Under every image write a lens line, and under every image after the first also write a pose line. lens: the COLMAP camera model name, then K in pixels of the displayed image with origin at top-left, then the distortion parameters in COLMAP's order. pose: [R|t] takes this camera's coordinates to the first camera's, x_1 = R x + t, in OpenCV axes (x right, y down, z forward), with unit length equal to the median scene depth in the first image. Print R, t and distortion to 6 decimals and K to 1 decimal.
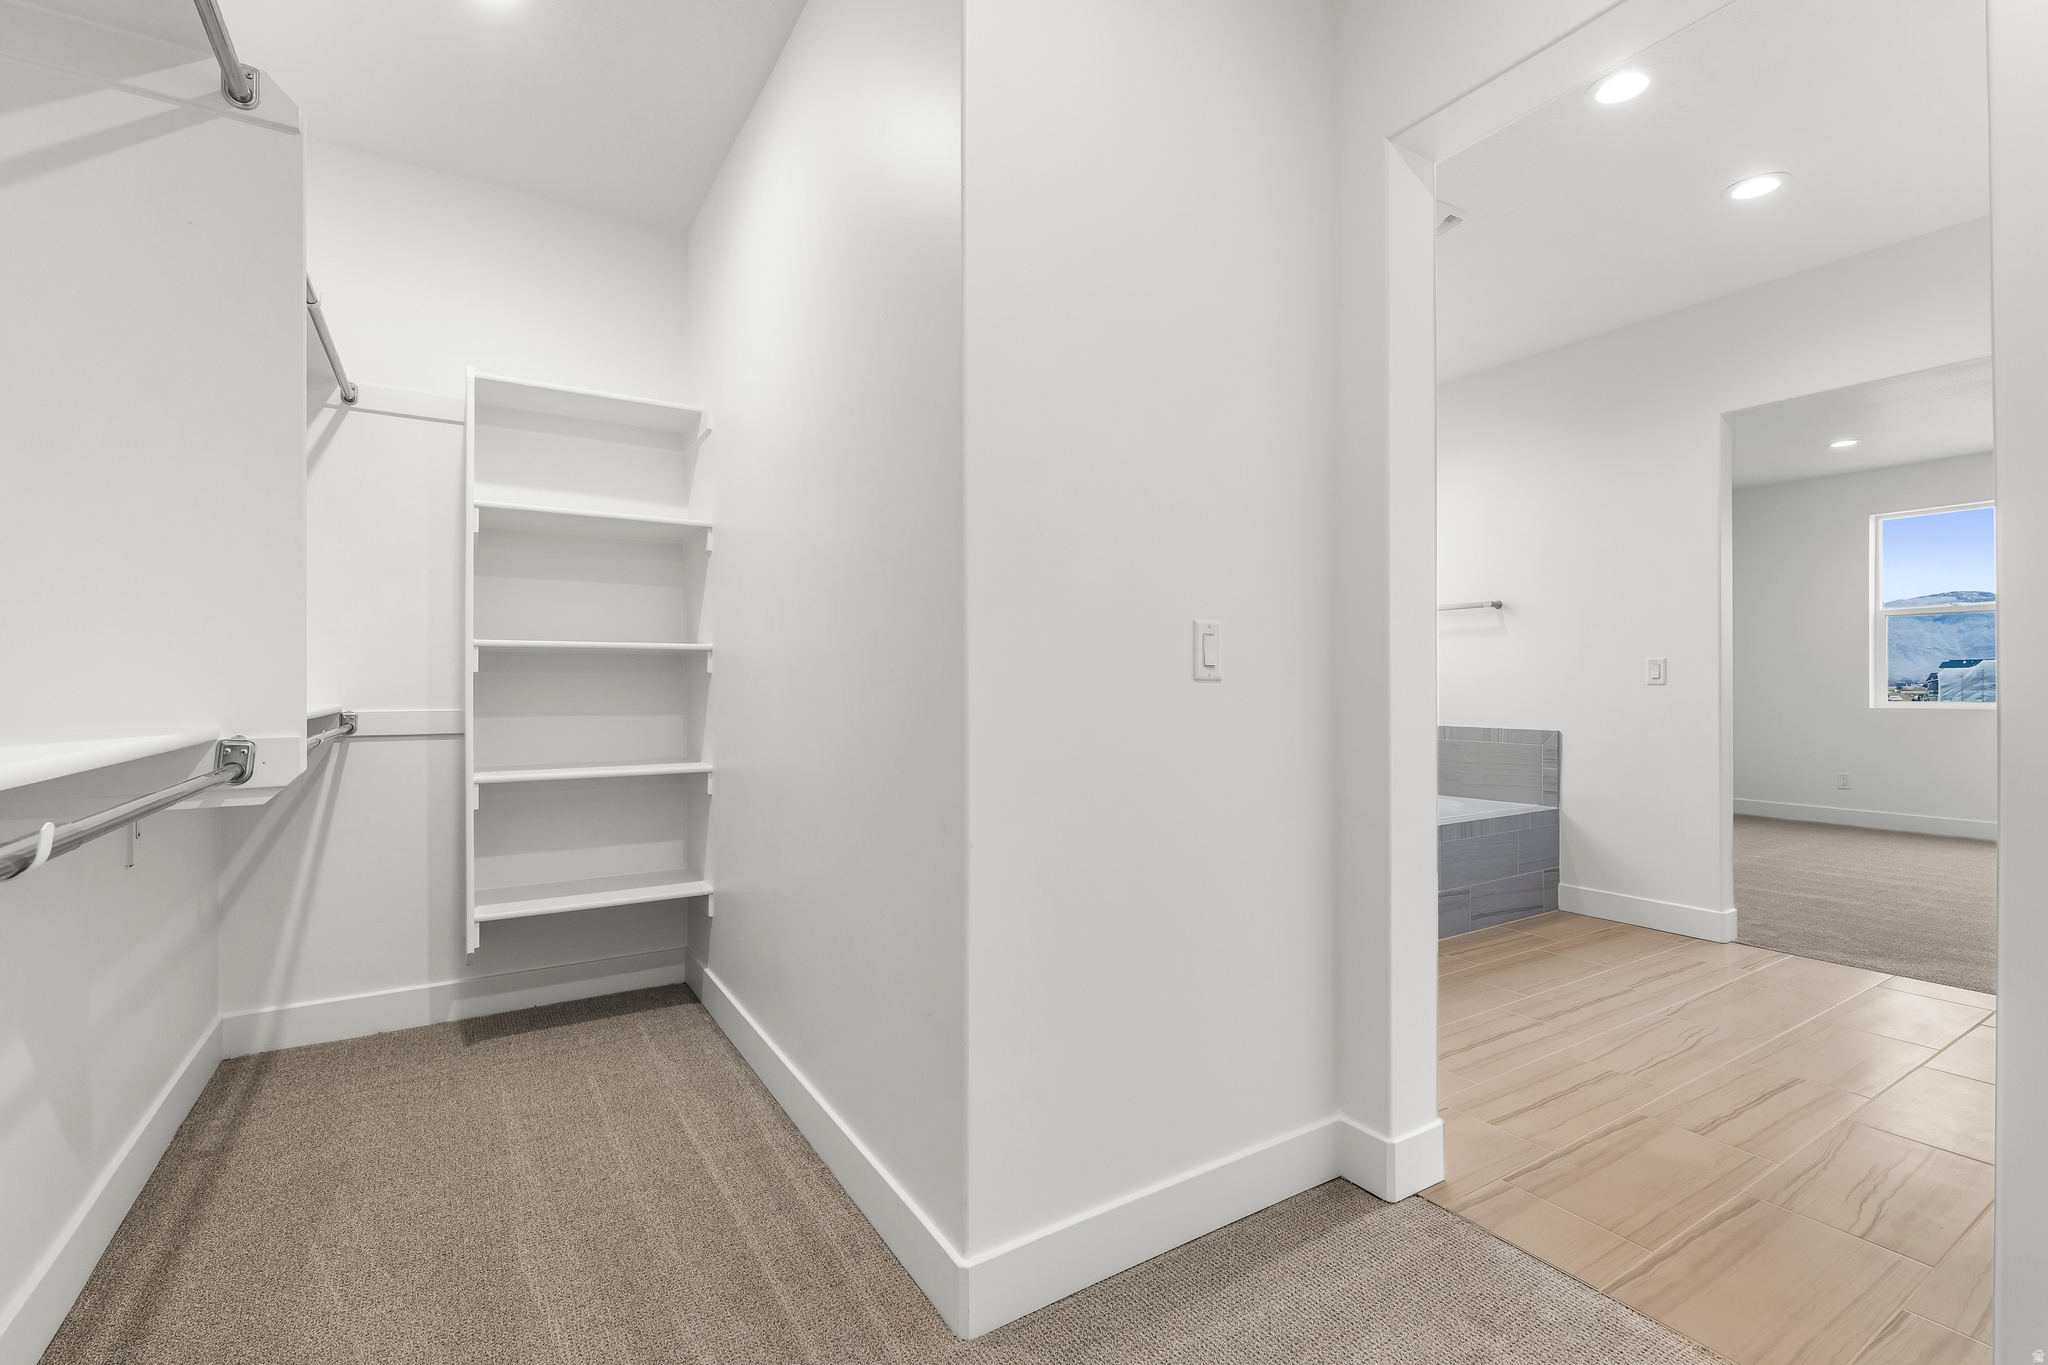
lens RADIAL K [[940.1, 0, 1017.3], [0, 940.1, 679.0], [0, 0, 1]] dist [-0.000048, -0.000455]
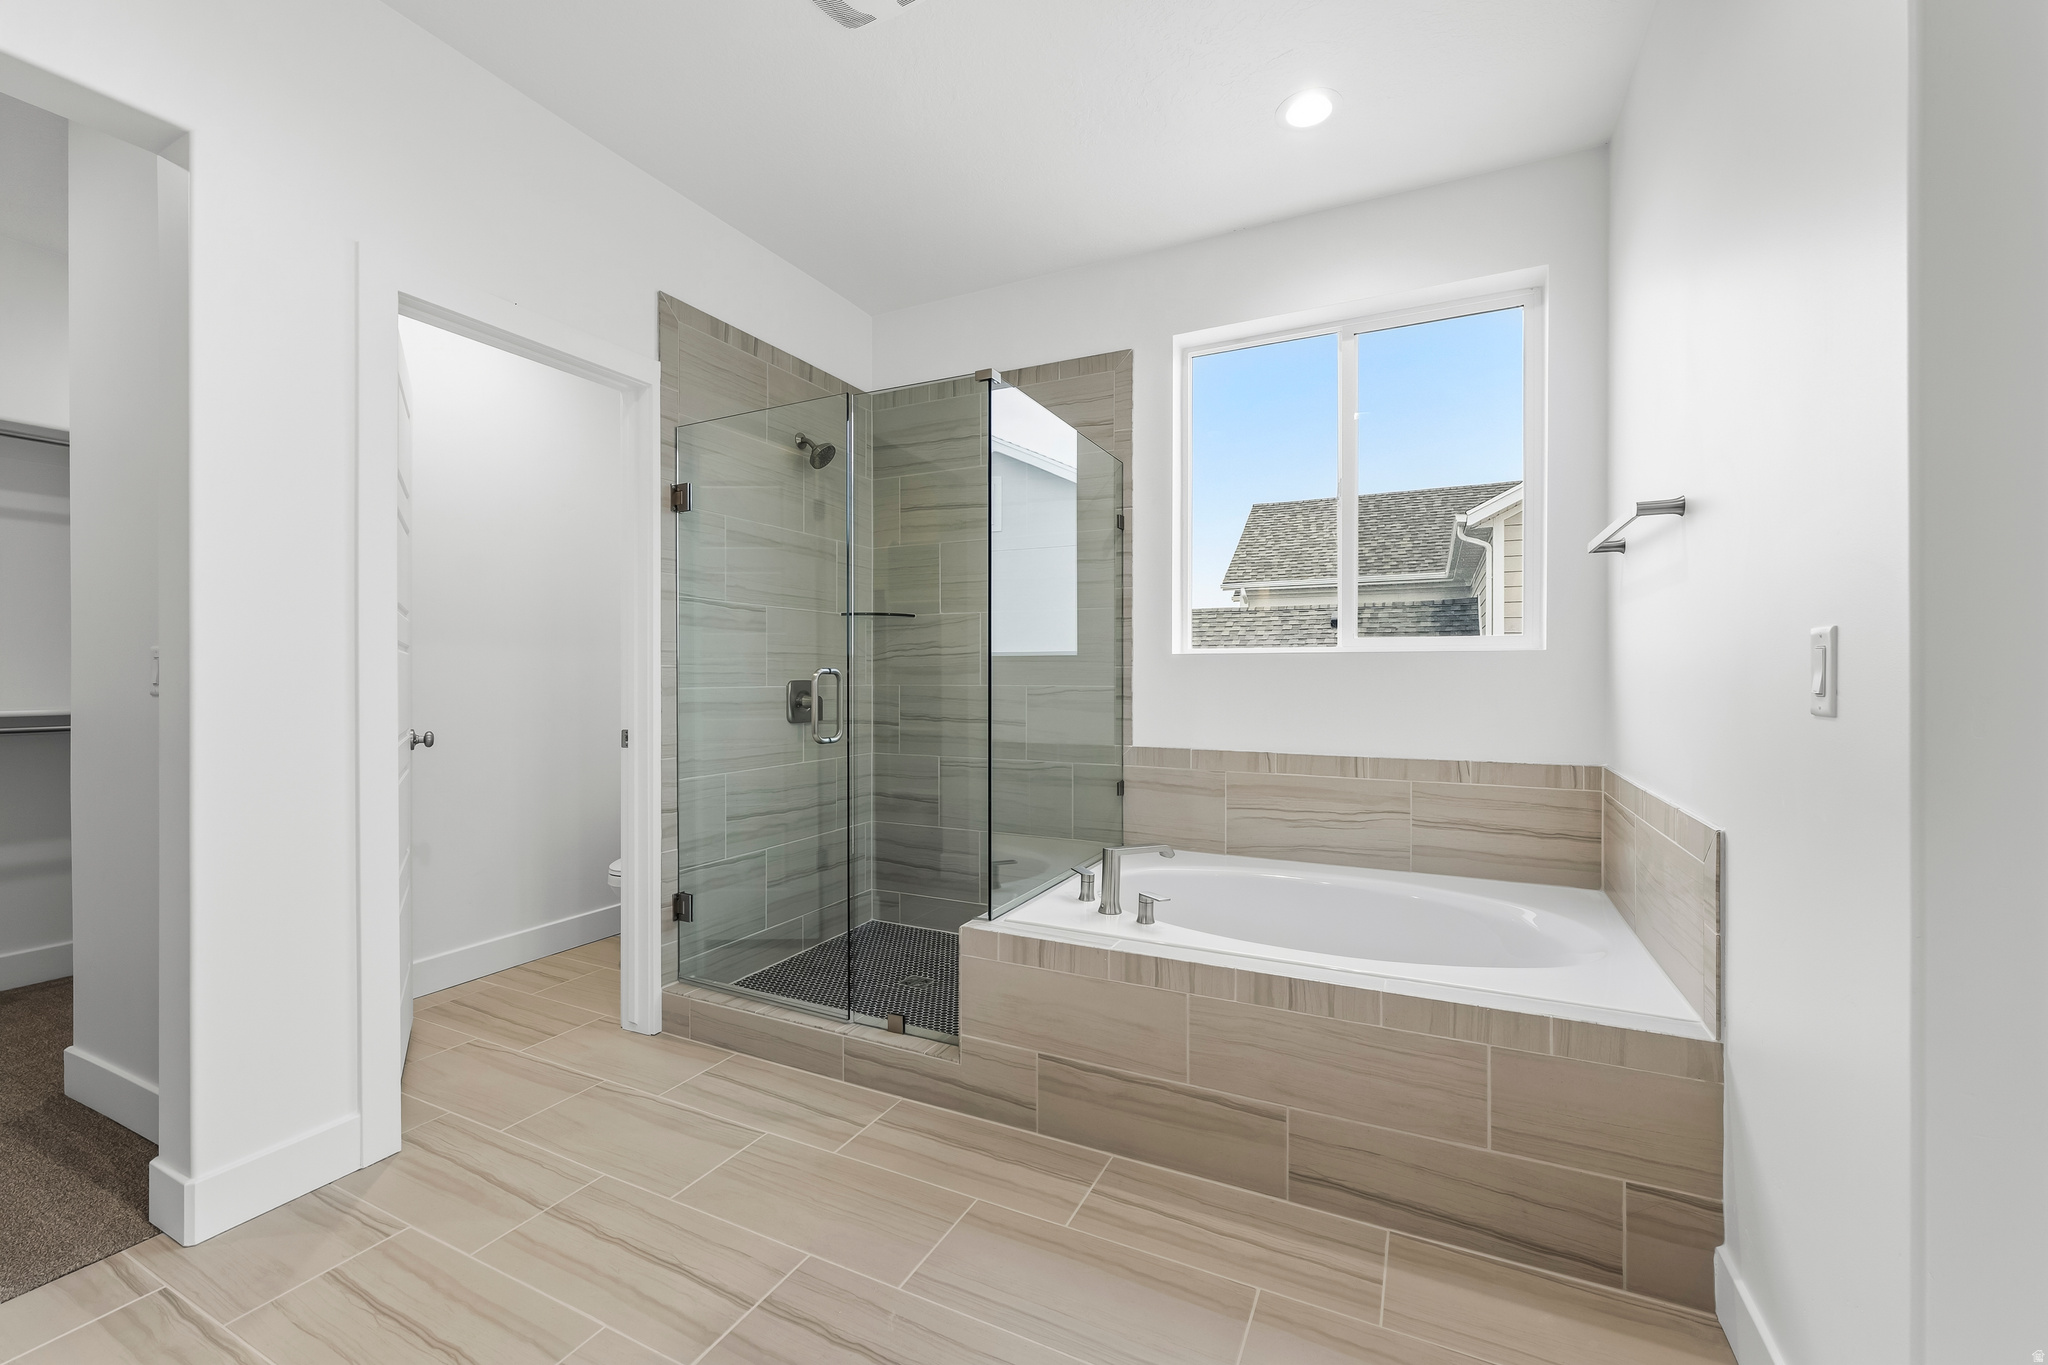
lens RADIAL K [[834.8, 0, 1015.3], [0, 834.8, 684.6], [0, 0, 1]] dist [-0.001398, 0.000189]
pose [[0.503197, 0.004480, -0.864160, 0.786988], [-0.000577, 0.999988, 0.004848, -0.003598], [0.864172, -0.001941, 0.503193, 0.657503]]
